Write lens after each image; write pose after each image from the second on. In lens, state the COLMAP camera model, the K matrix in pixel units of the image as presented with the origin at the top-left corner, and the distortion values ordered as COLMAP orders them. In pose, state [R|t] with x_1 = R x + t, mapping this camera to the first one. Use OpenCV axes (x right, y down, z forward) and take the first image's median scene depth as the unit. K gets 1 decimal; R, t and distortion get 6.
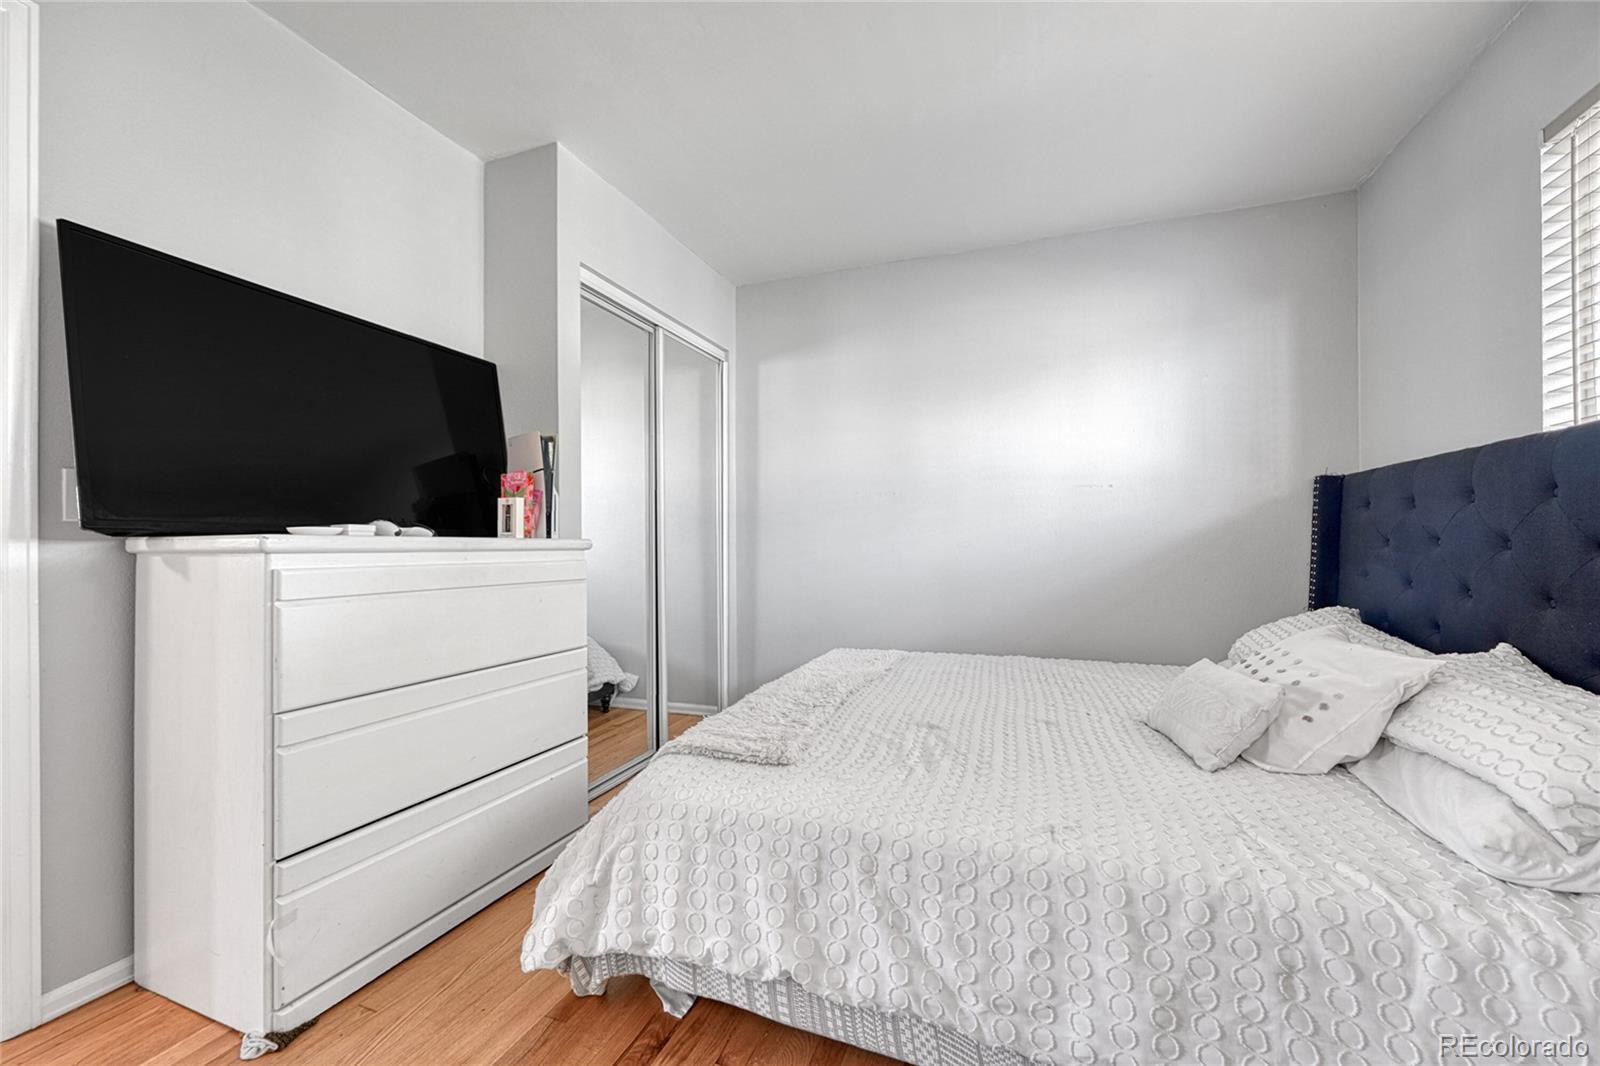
lens RADIAL K [[635.1, 0, 802.4], [0, 635.1, 534.4], [0, 0, 1]] dist [-0.004259, -0.000185]
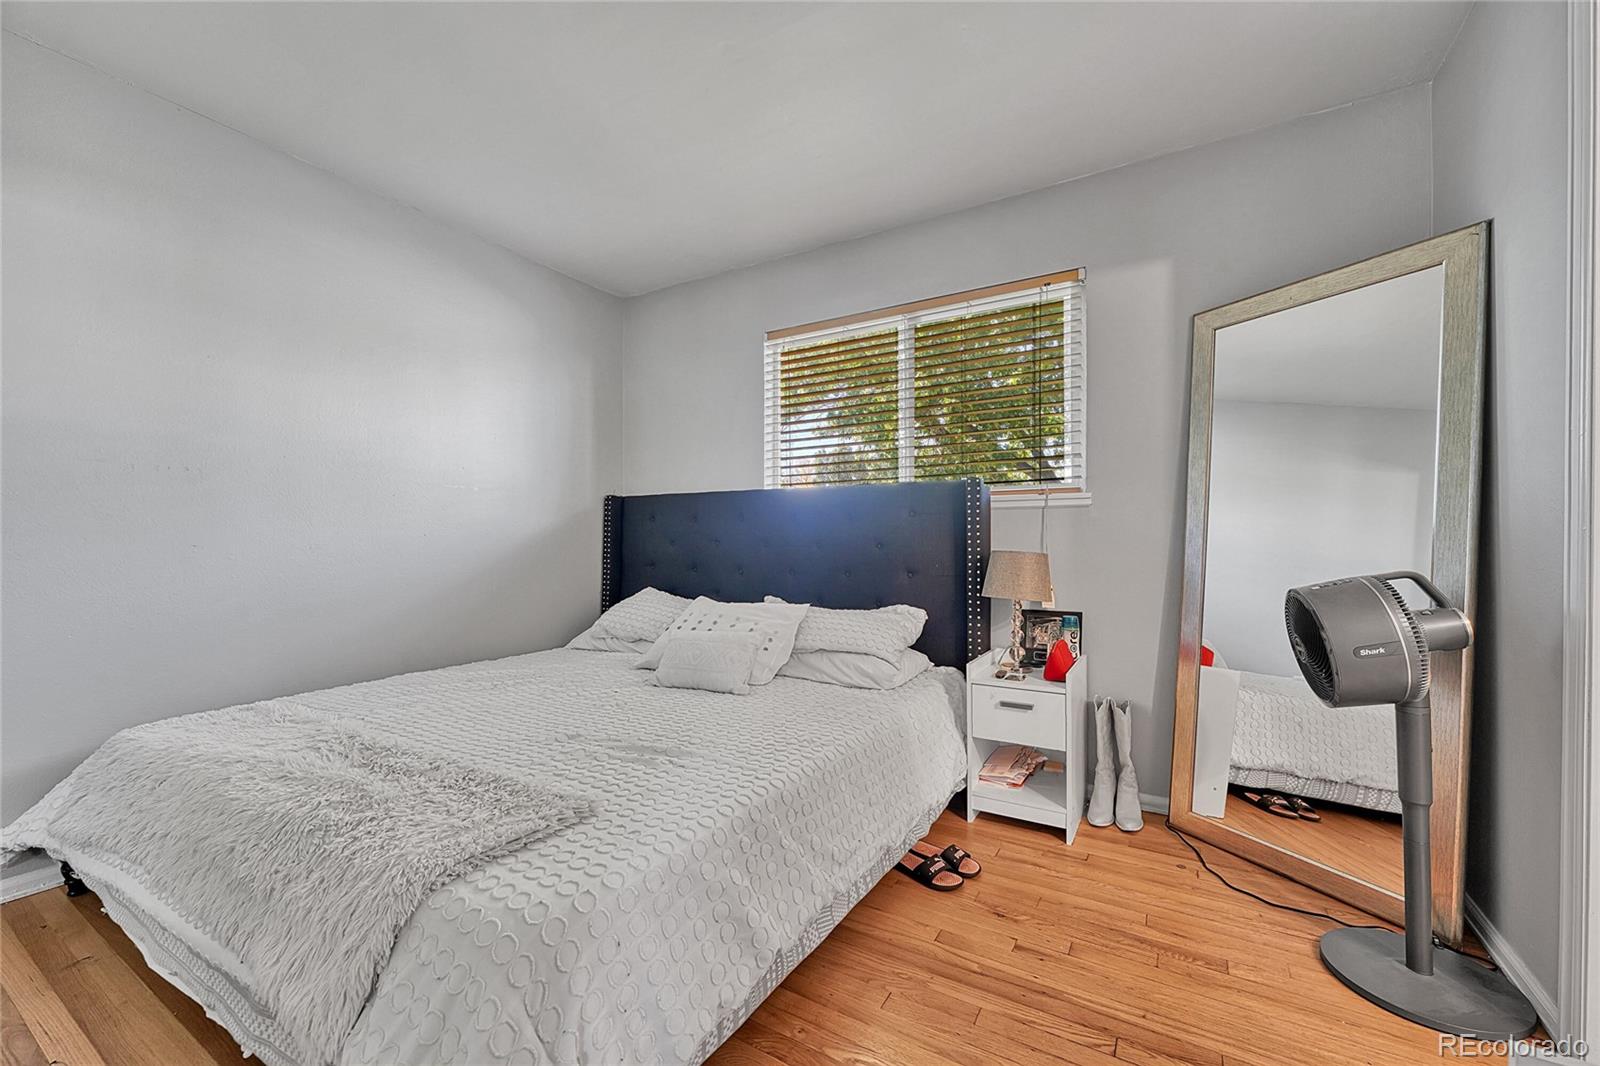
lens RADIAL K [[635.1, 0, 806.5], [0, 635.1, 542.4], [0, 0, 1]] dist [-0.004259, -0.000185]
pose [[0.173743, -0.002920, 0.984787, -0.714582], [-0.009846, 0.999940, 0.004703, -0.002249], [-0.984742, -0.010513, 0.173704, 0.502895]]
